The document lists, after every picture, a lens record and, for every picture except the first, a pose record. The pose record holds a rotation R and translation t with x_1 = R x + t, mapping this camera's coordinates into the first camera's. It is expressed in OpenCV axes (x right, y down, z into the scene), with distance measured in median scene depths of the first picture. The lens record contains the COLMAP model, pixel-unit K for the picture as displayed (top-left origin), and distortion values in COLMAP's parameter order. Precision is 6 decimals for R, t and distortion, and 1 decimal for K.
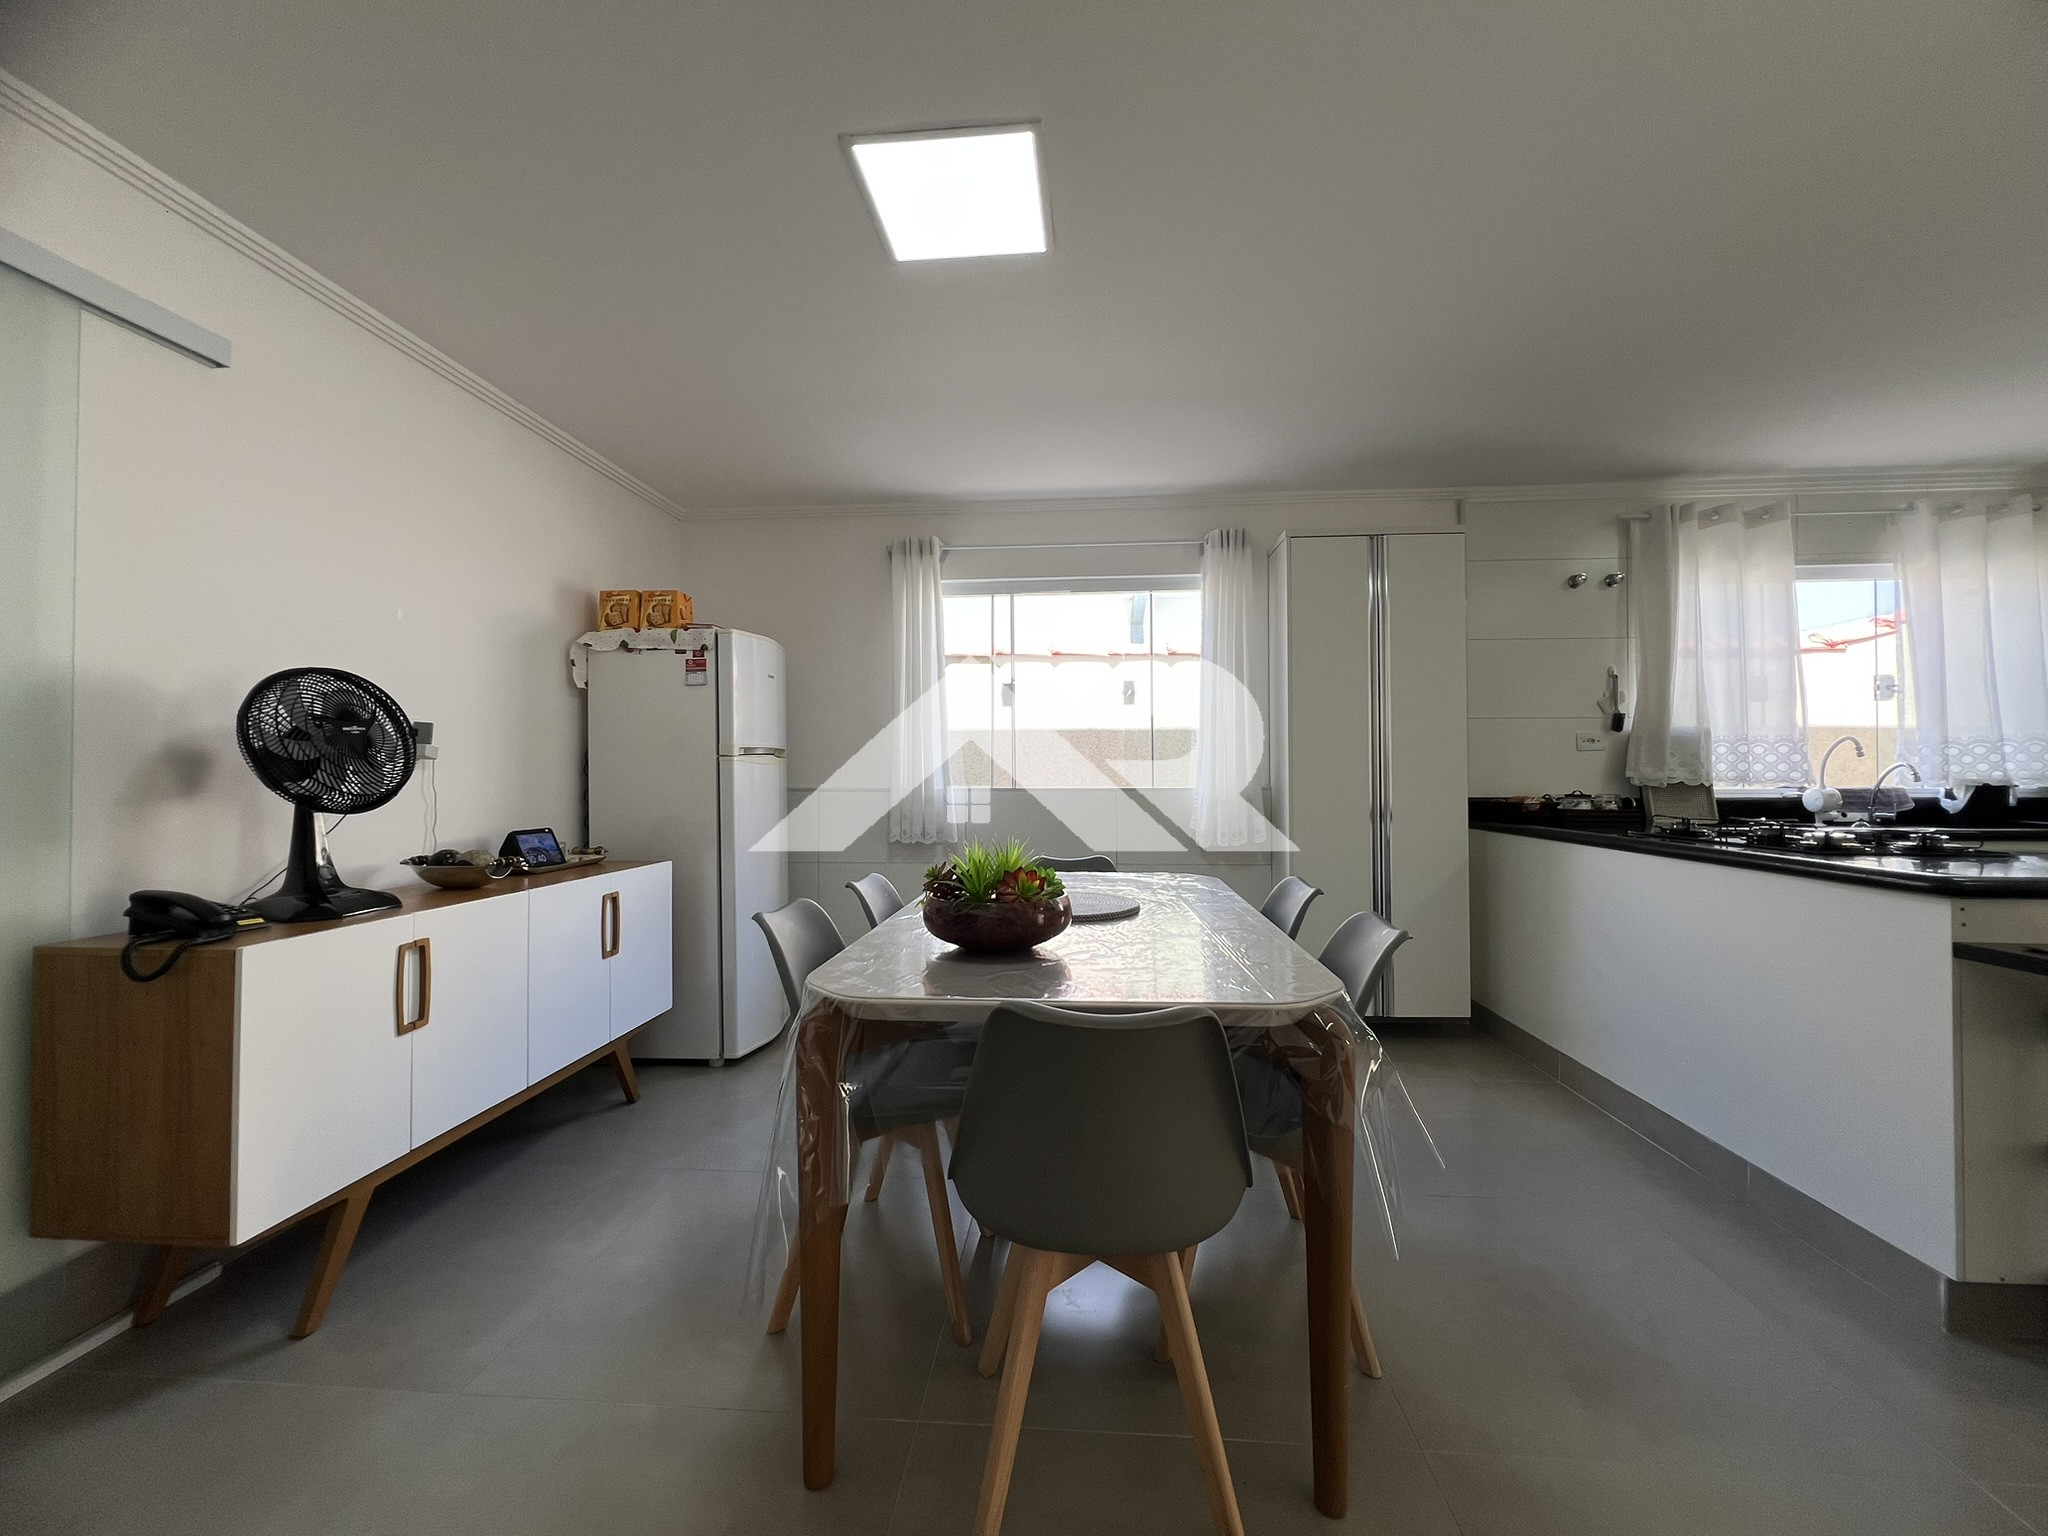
lens RADIAL K [[831.0, 0, 1036.3], [0, 831.0, 768.4], [0, 0, 1]] dist [0.002099, -0.000240]
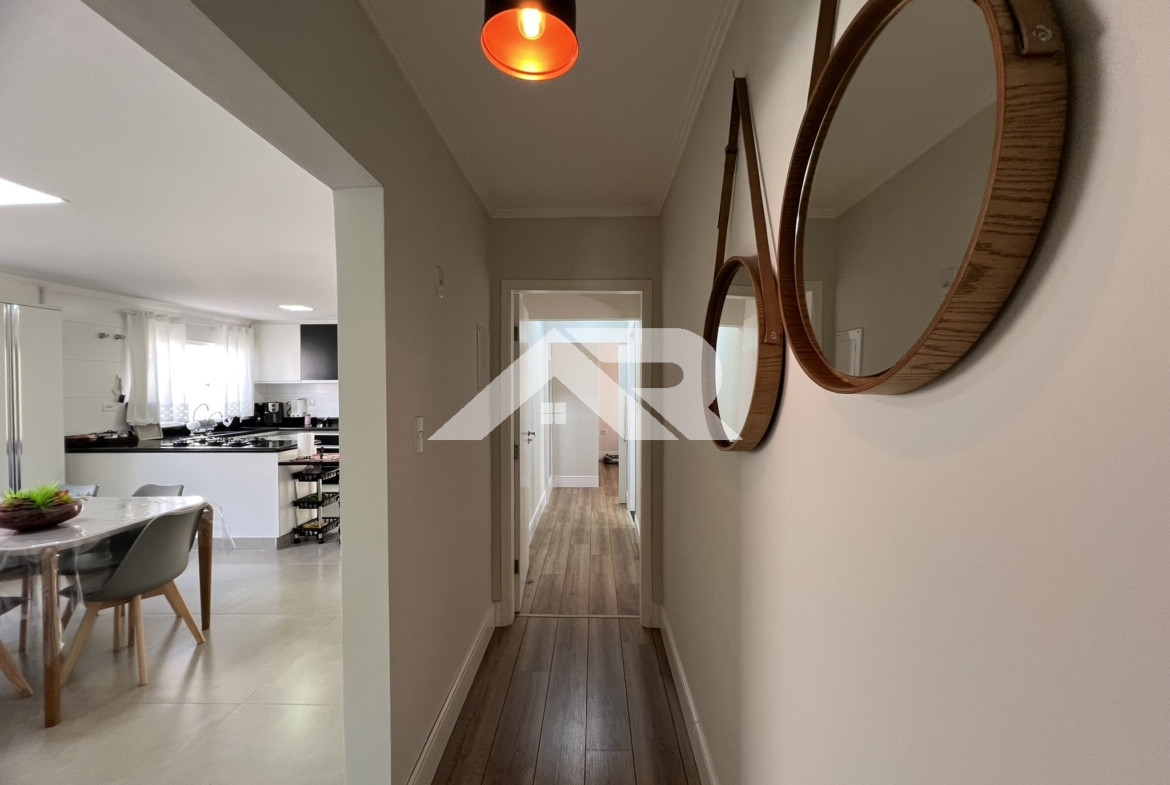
lens RADIAL K [[472.1, 0, 588.9], [0, 472.1, 386.3], [0, 0, 1]] dist [-0.002562, -0.000602]
pose [[-0.048399, 0.003160, 0.998823, -0.701167], [-0.000692, 0.999995, -0.003197, -0.089406], [-0.998828, -0.000845, -0.048396, -0.252233]]
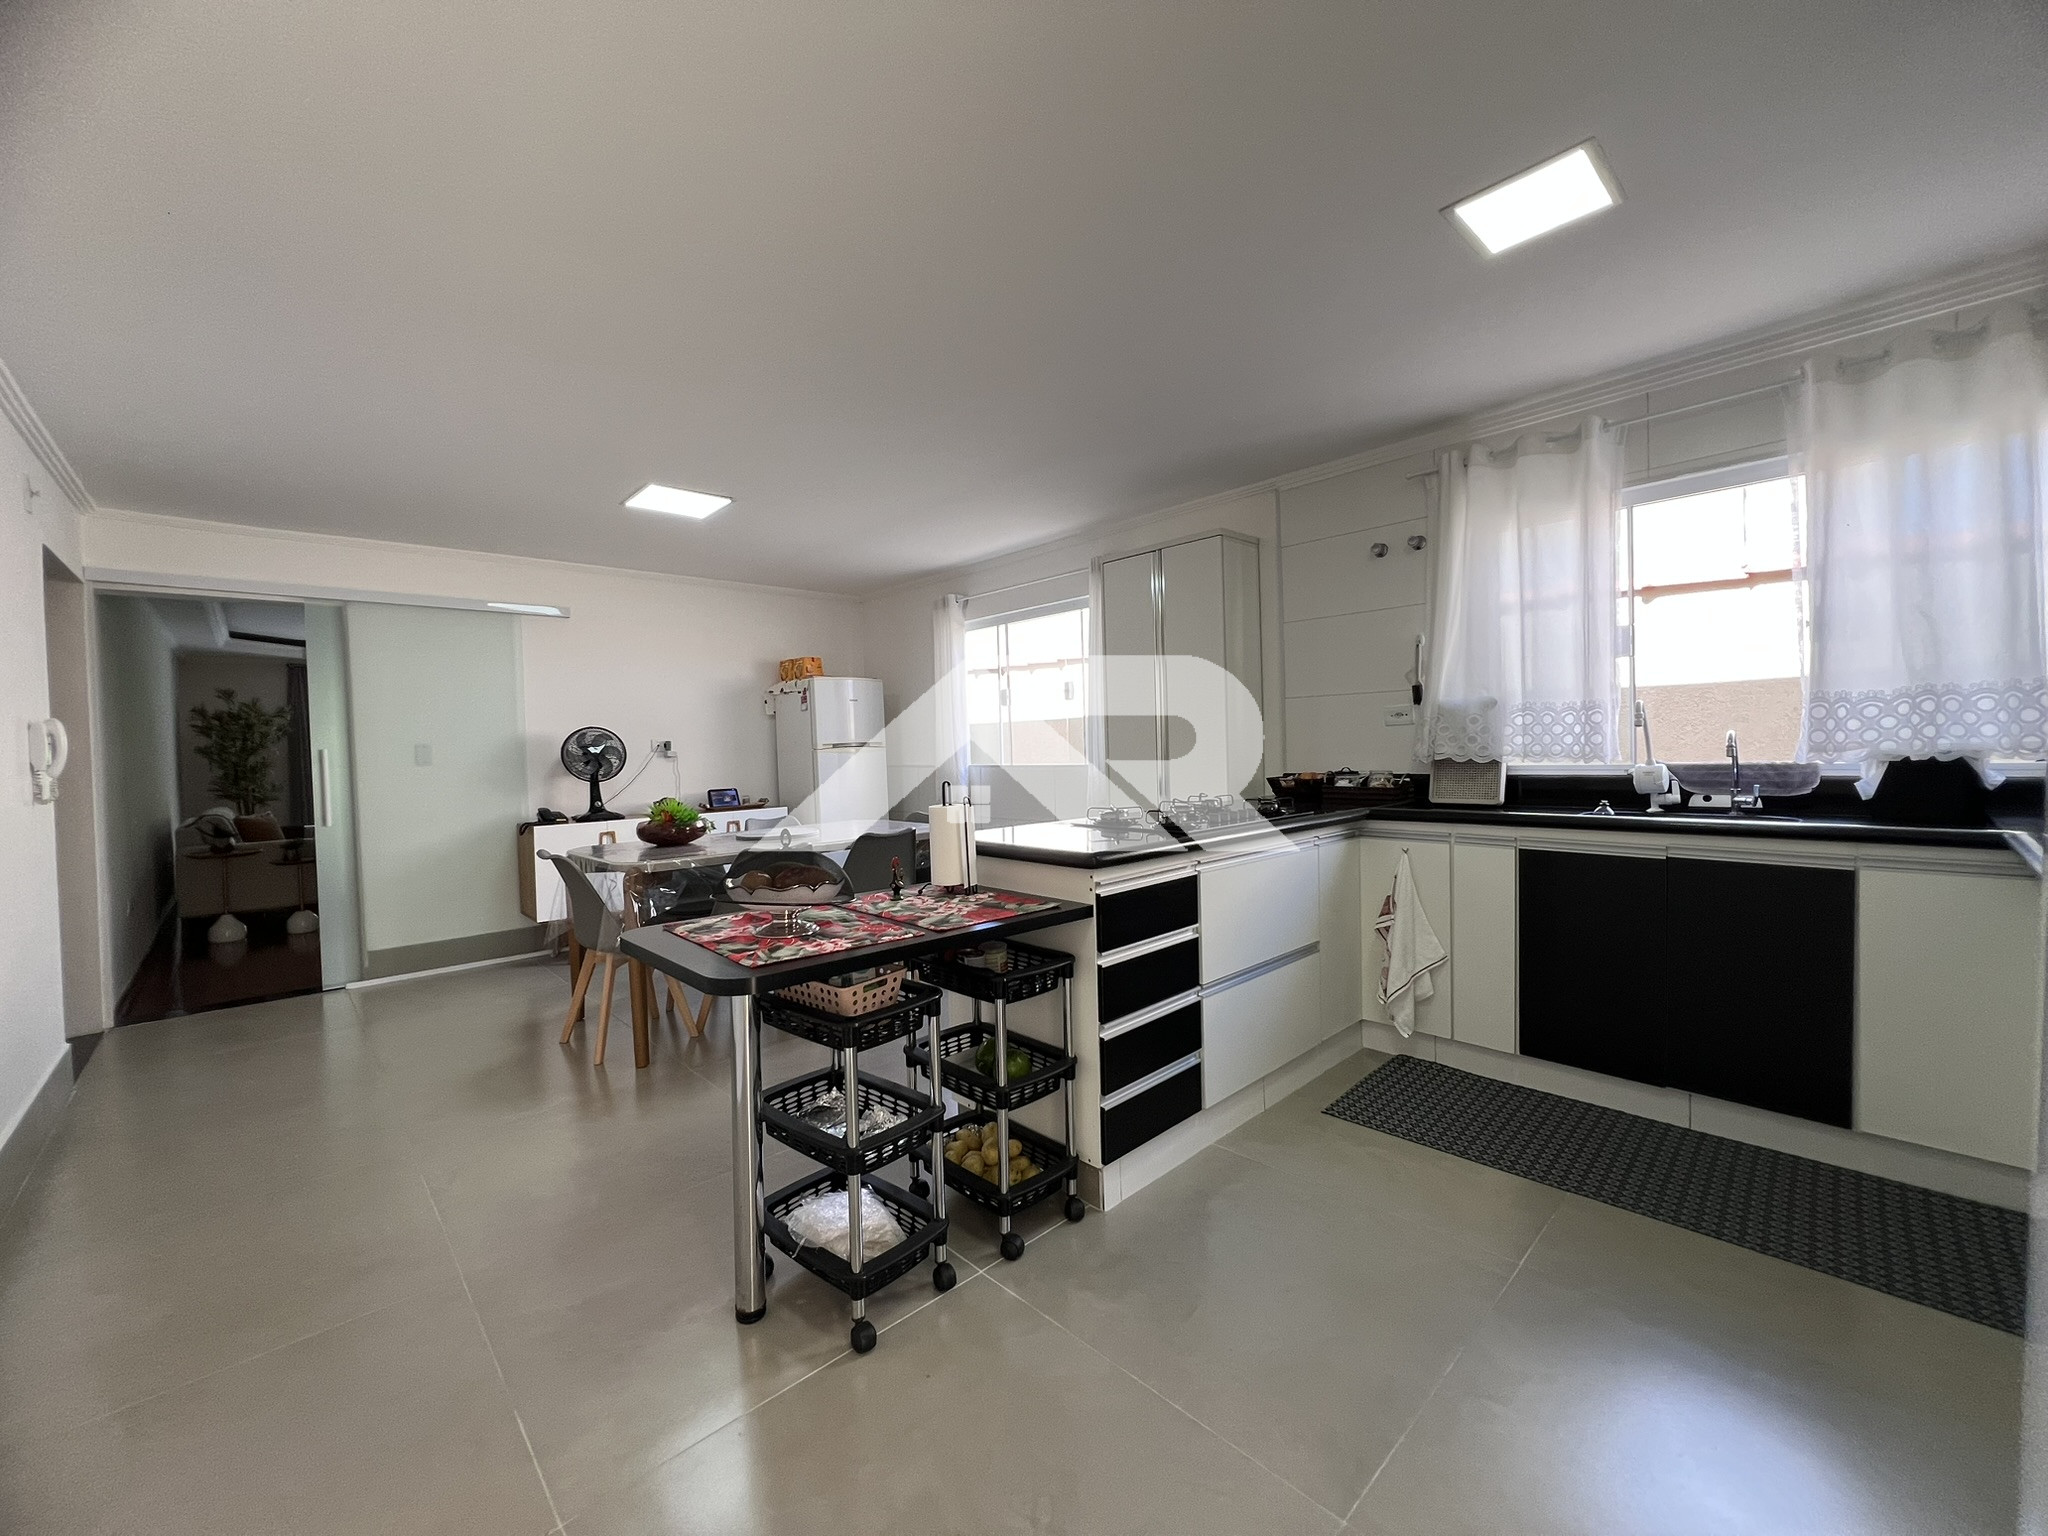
lens RADIAL K [[821.0, 0, 1028.8], [0, 821.0, 764.2], [0, 0, 1]] dist [0.000387, 0.000148]
pose [[0.738936, -0.003074, -0.673768, 1.022080], [0.030600, 0.999111, 0.029001, -0.017171], [0.673080, -0.042047, 0.738373, 0.011789]]
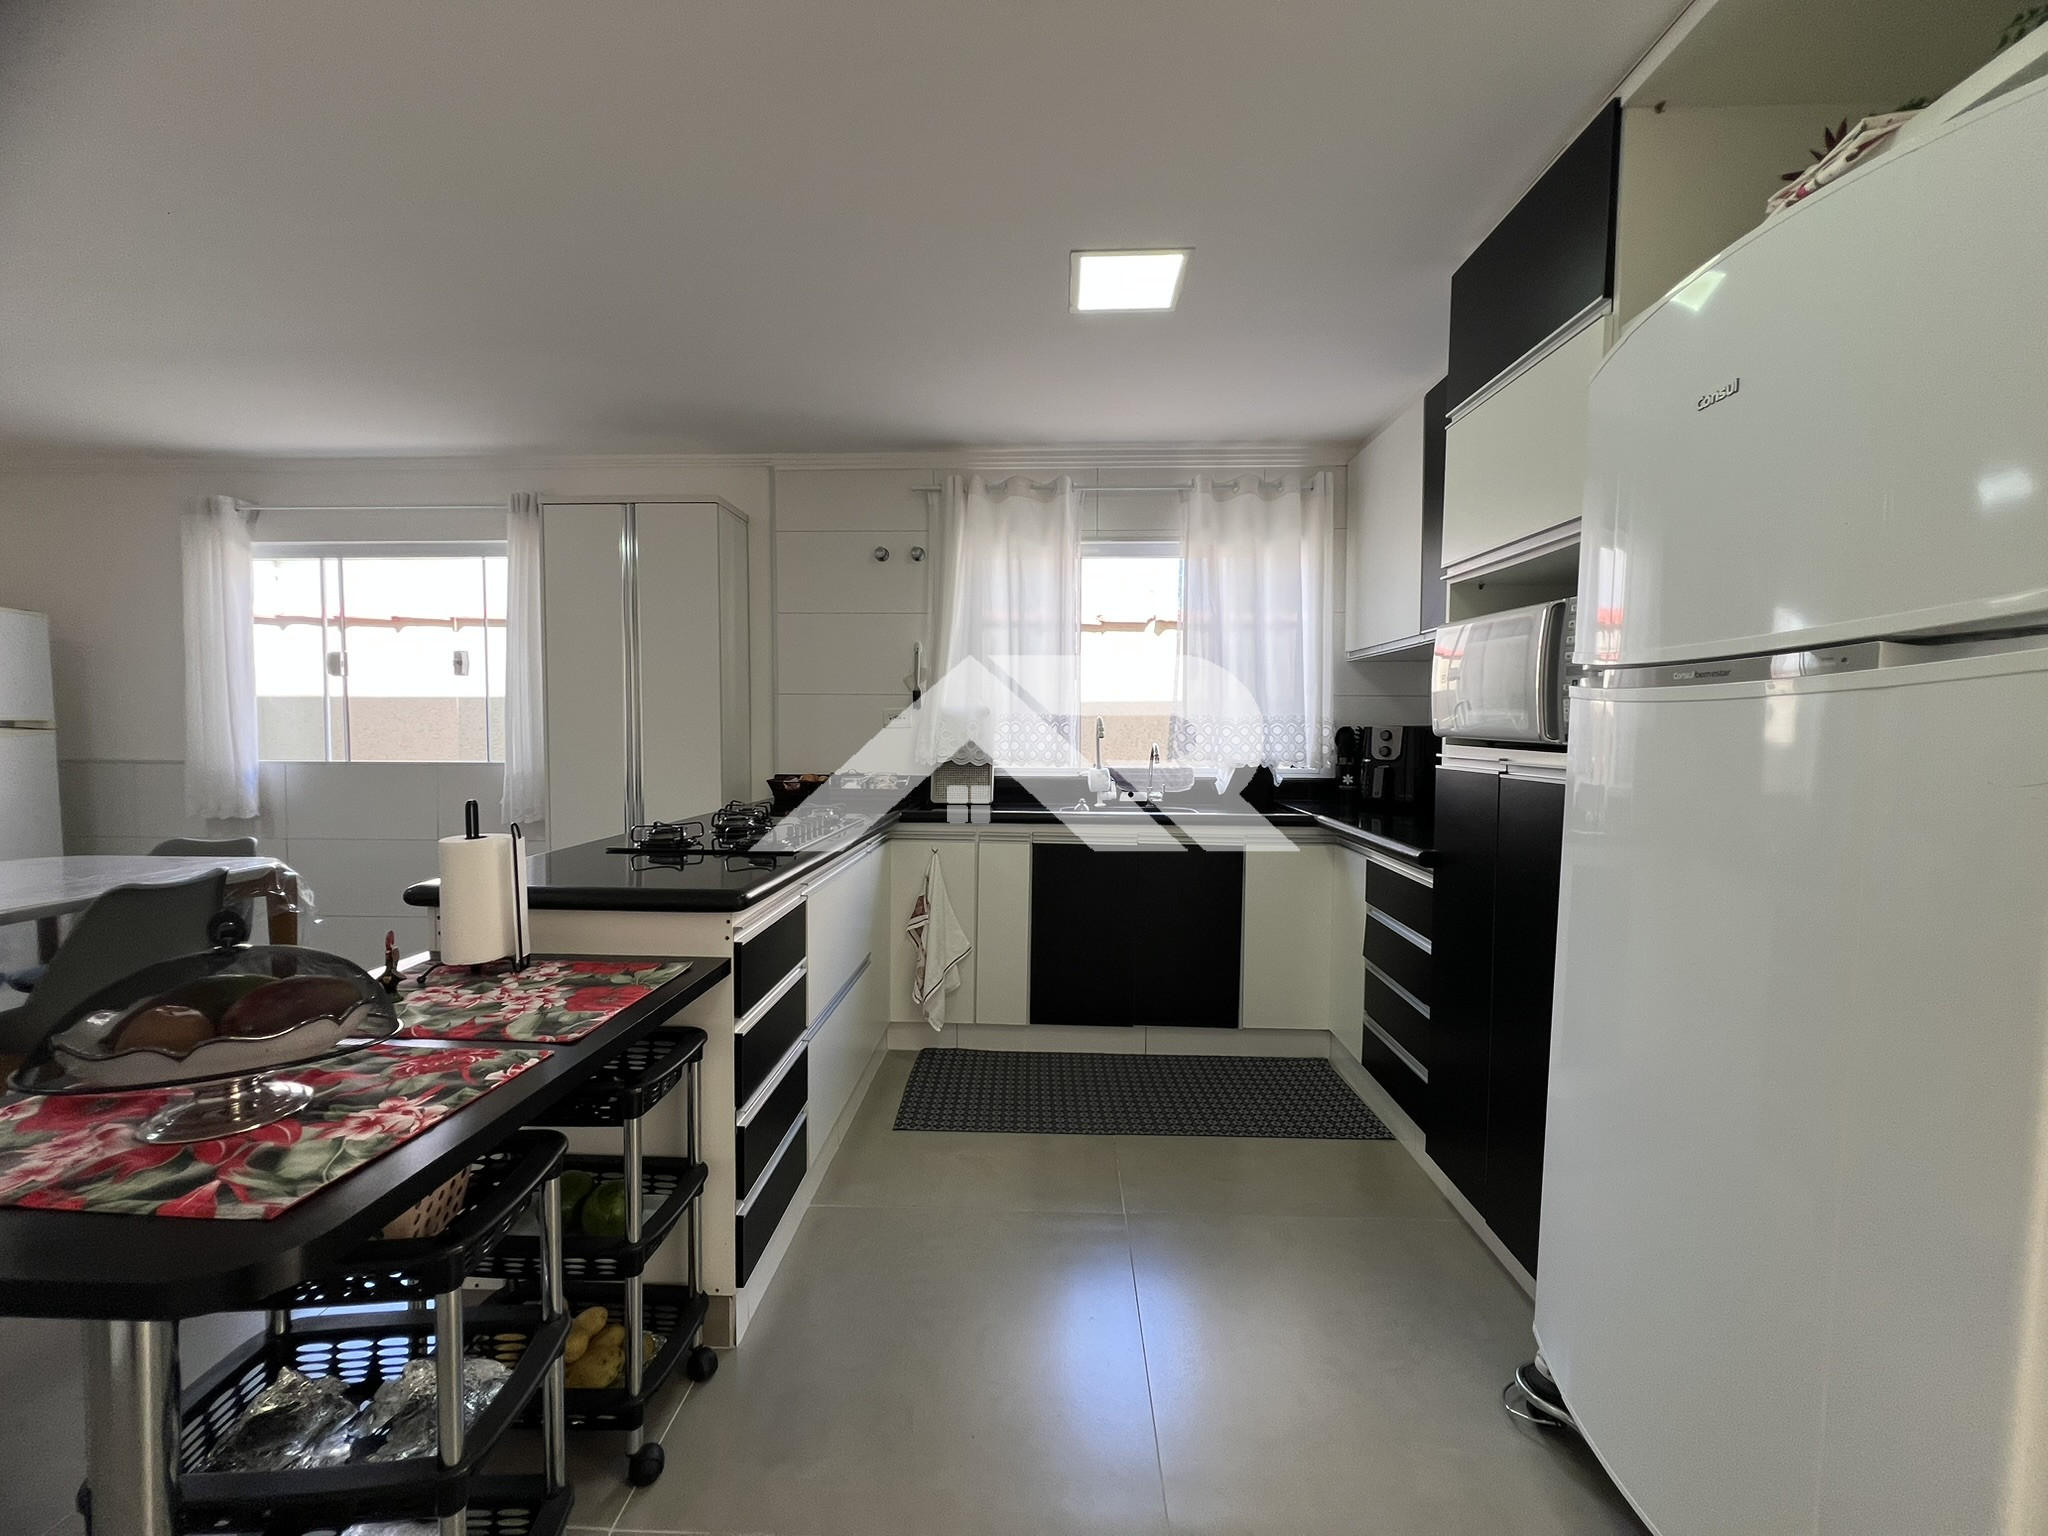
lens RADIAL K [[821.0, 0, 1026.7], [0, 821.0, 764.2], [0, 0, 1]] dist [0.000387, 0.000148]
pose [[0.999330, 0.006082, 0.036093, 0.811795], [-0.007804, 0.998829, 0.047752, -0.026815], [-0.035760, -0.048002, 0.998207, 0.020758]]
